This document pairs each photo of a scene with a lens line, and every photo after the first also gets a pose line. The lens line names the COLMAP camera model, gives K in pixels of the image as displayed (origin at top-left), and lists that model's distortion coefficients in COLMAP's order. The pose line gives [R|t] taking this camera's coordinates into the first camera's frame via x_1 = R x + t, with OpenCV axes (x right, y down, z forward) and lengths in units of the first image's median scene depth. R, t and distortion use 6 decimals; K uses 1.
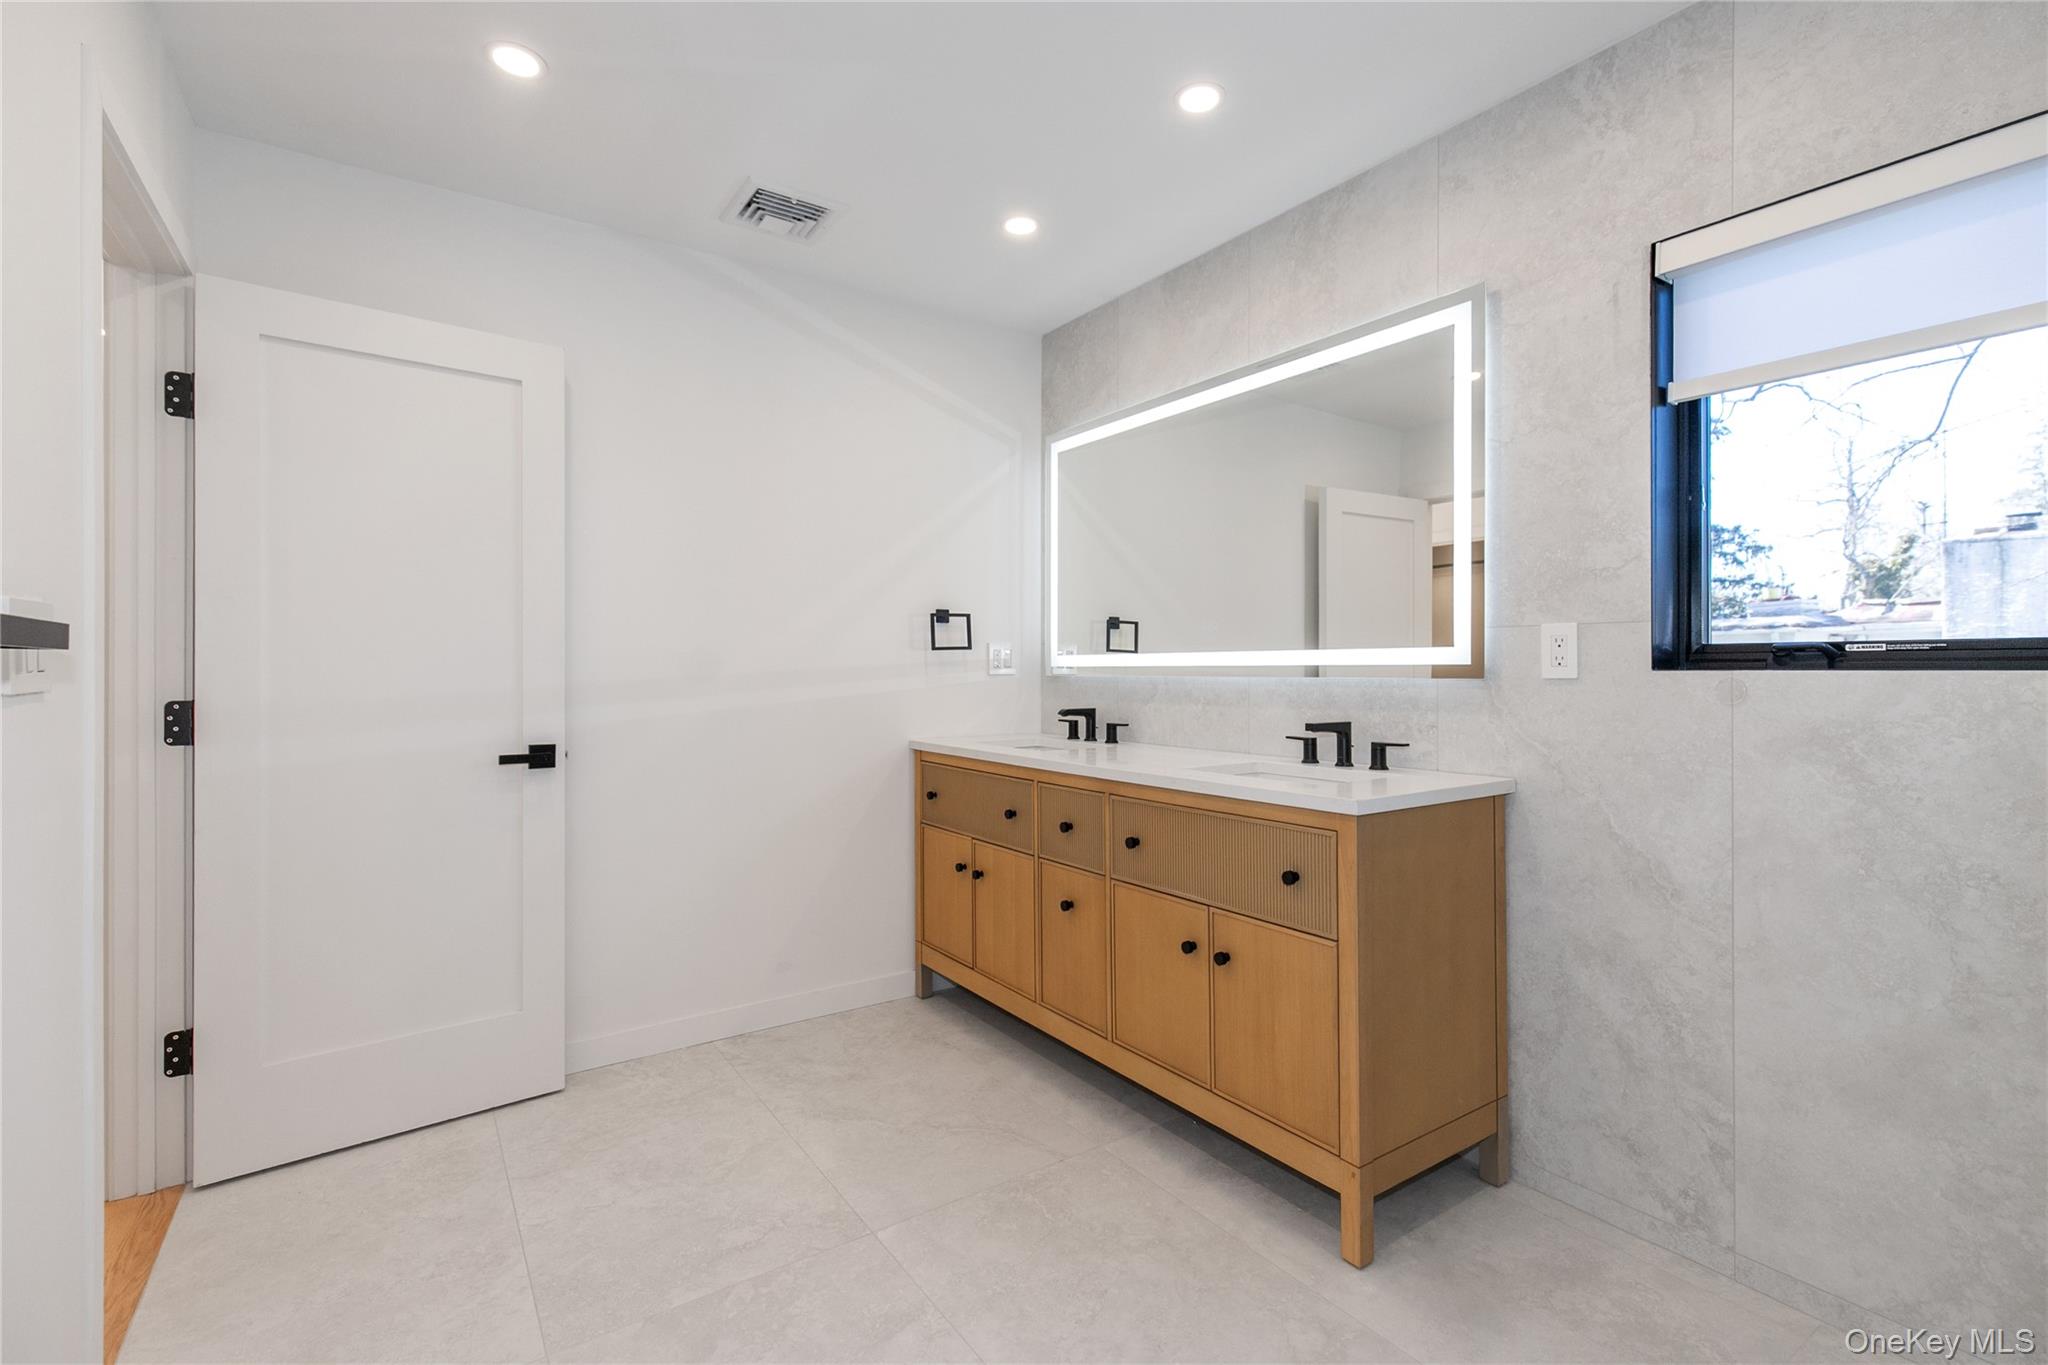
lens RADIAL K [[929.5, 0, 1033.2], [0, 929.5, 676.7], [0, 0, 1]] dist [0.012561, -0.000781]
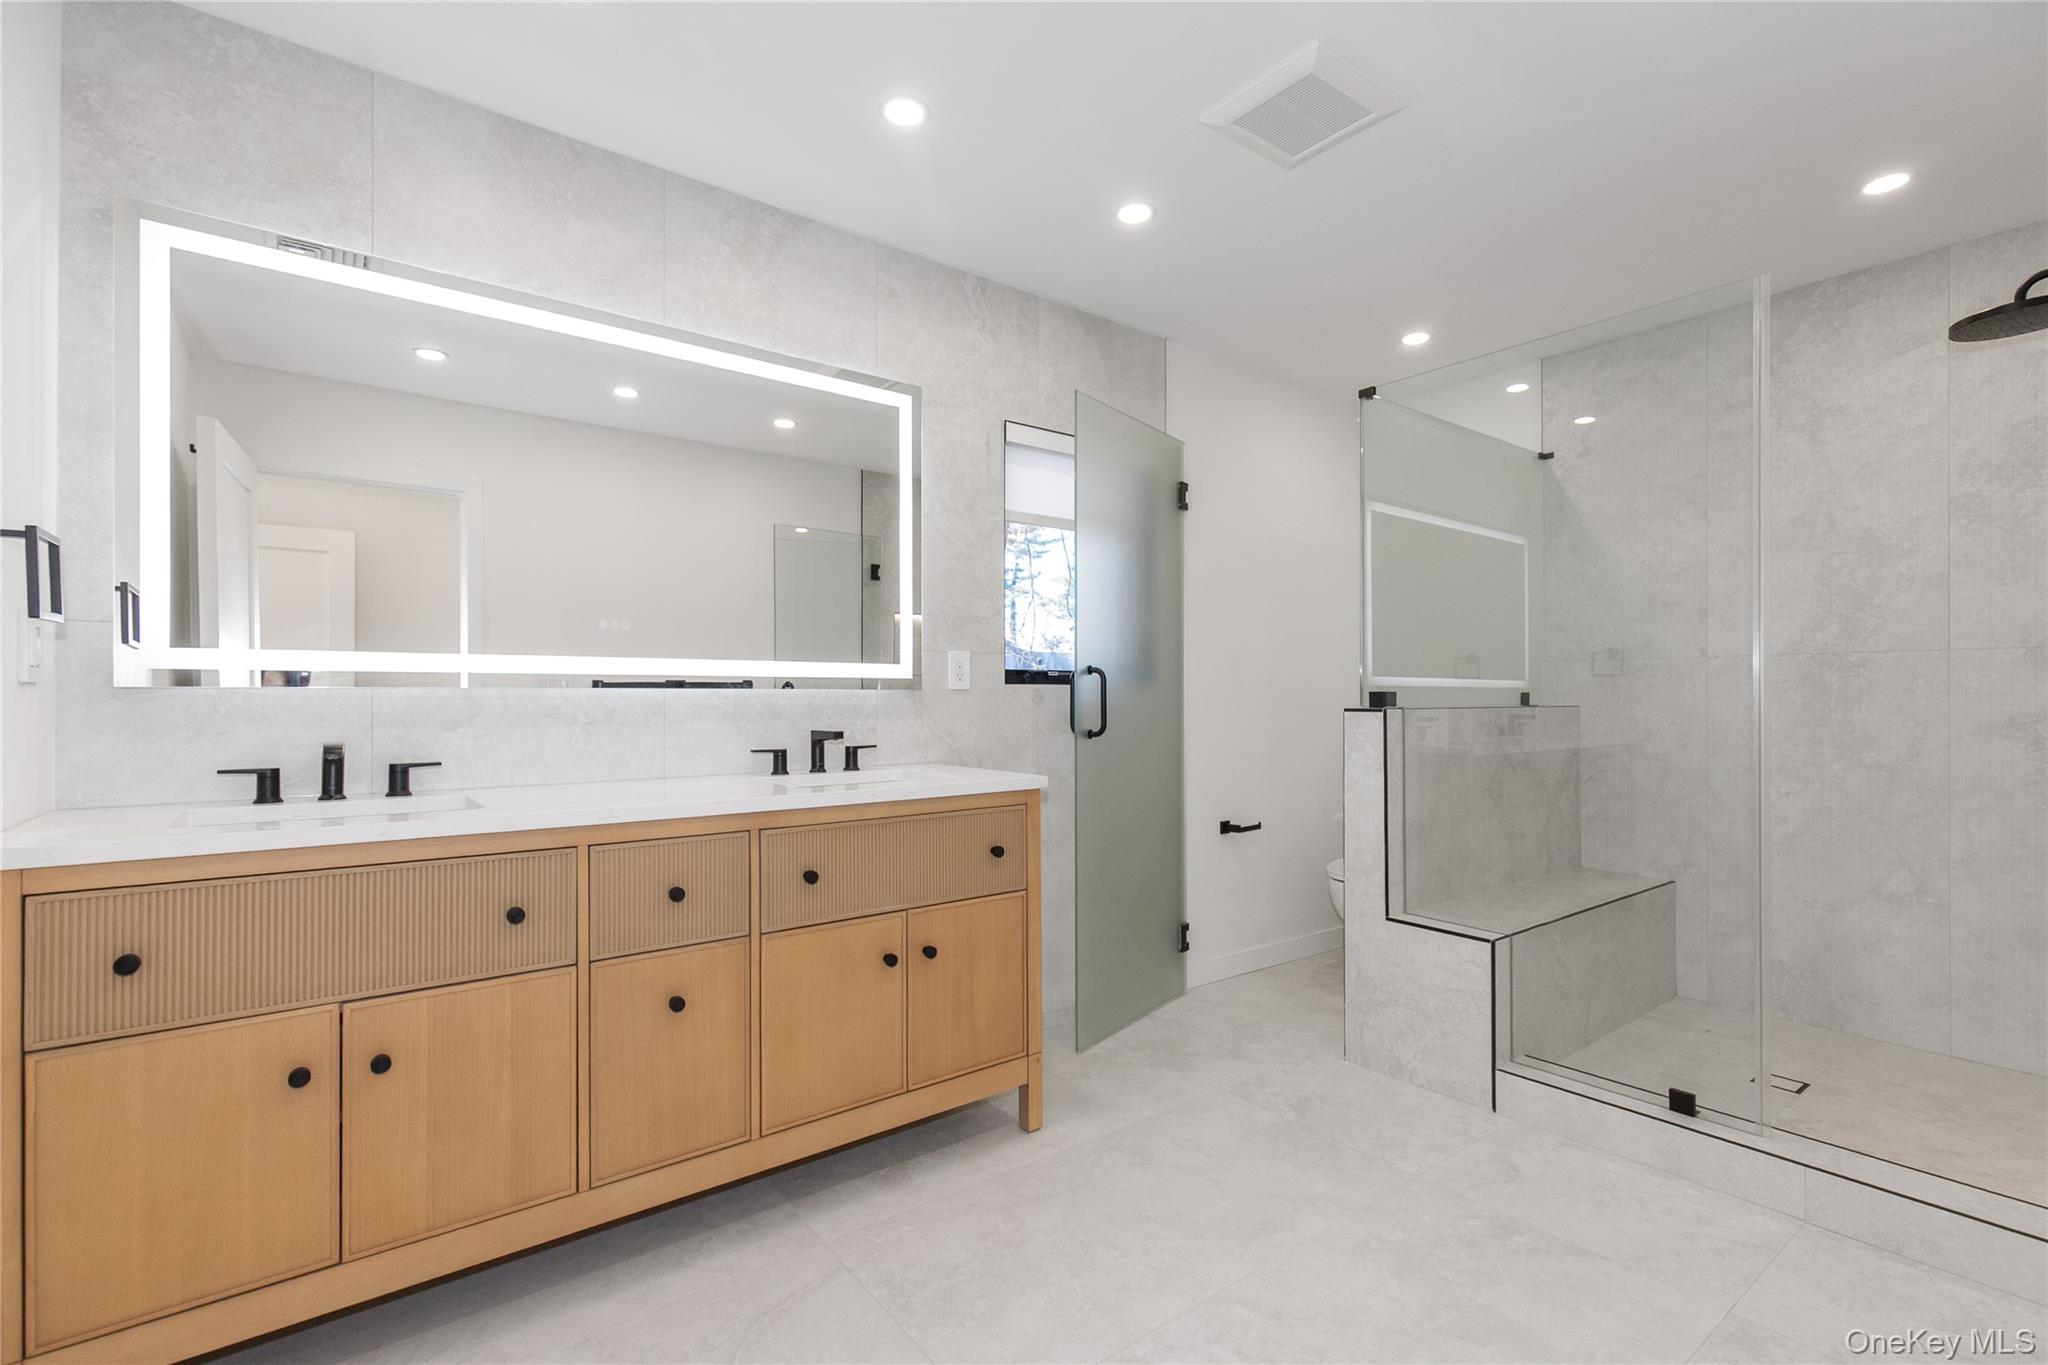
lens RADIAL K [[948.2, 0, 1033.8], [0, 948.2, 696.3], [0, 0, 1]] dist [0.017095, -0.000557]
pose [[-0.053548, -0.000815, 0.998565, -0.819041], [0.007177, 0.999974, 0.001201, 0.010426], [-0.998539, 0.007231, -0.053541, 0.874106]]
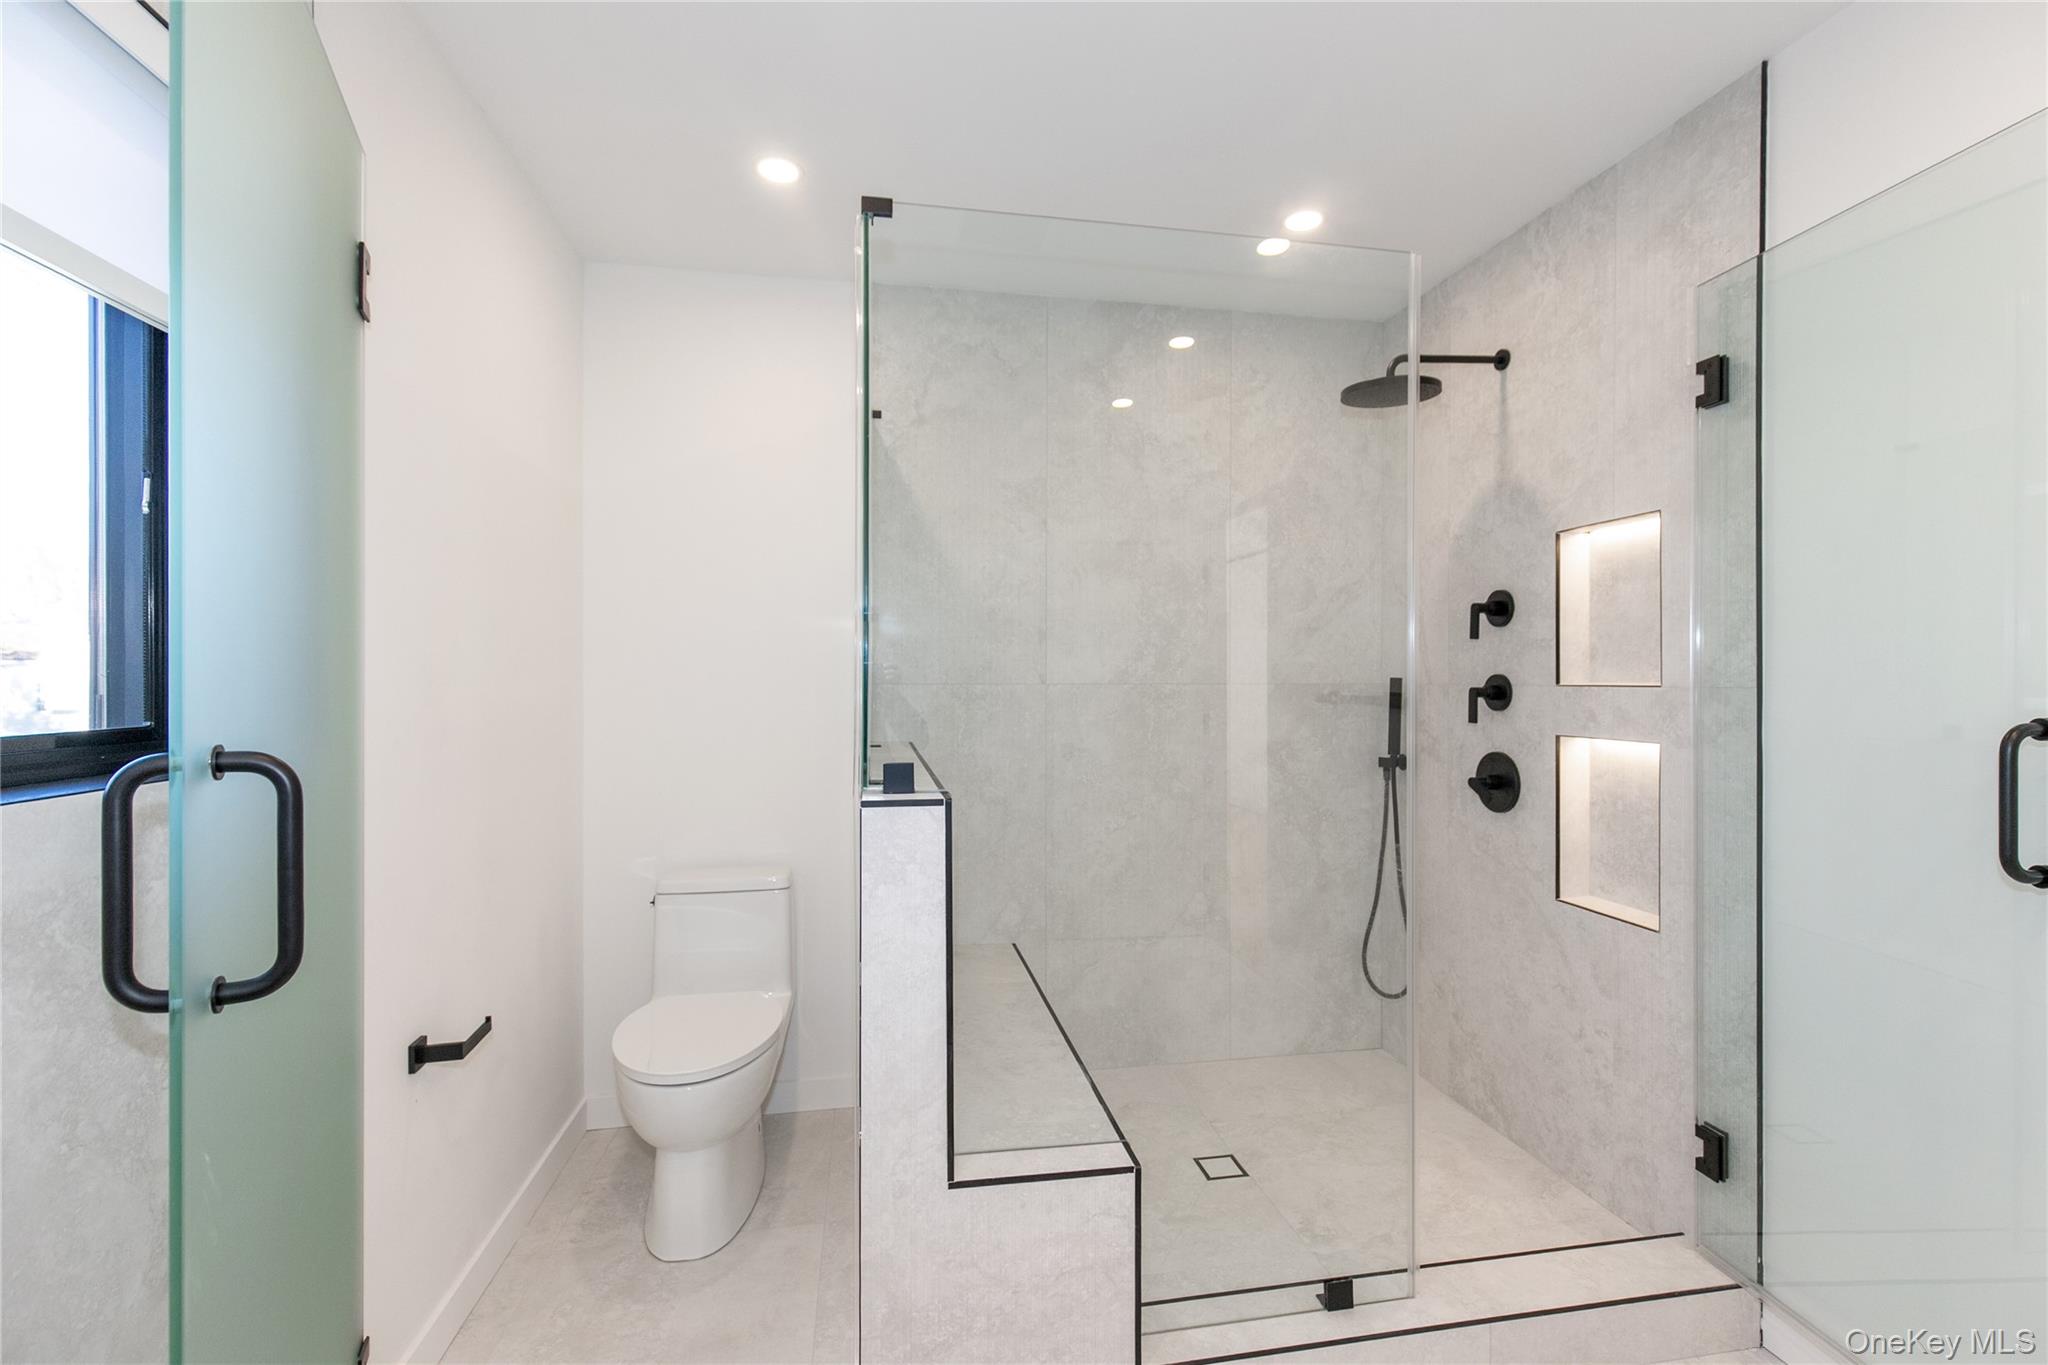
lens RADIAL K [[929.5, 0, 1033.2], [0, 929.5, 676.7], [0, 0, 1]] dist [0.012561, -0.000781]
pose [[-0.913688, -0.002273, 0.406410, 0.080190], [0.000926, 0.999970, 0.007676, -0.060210], [-0.406416, 0.007390, -0.913658, 0.927231]]
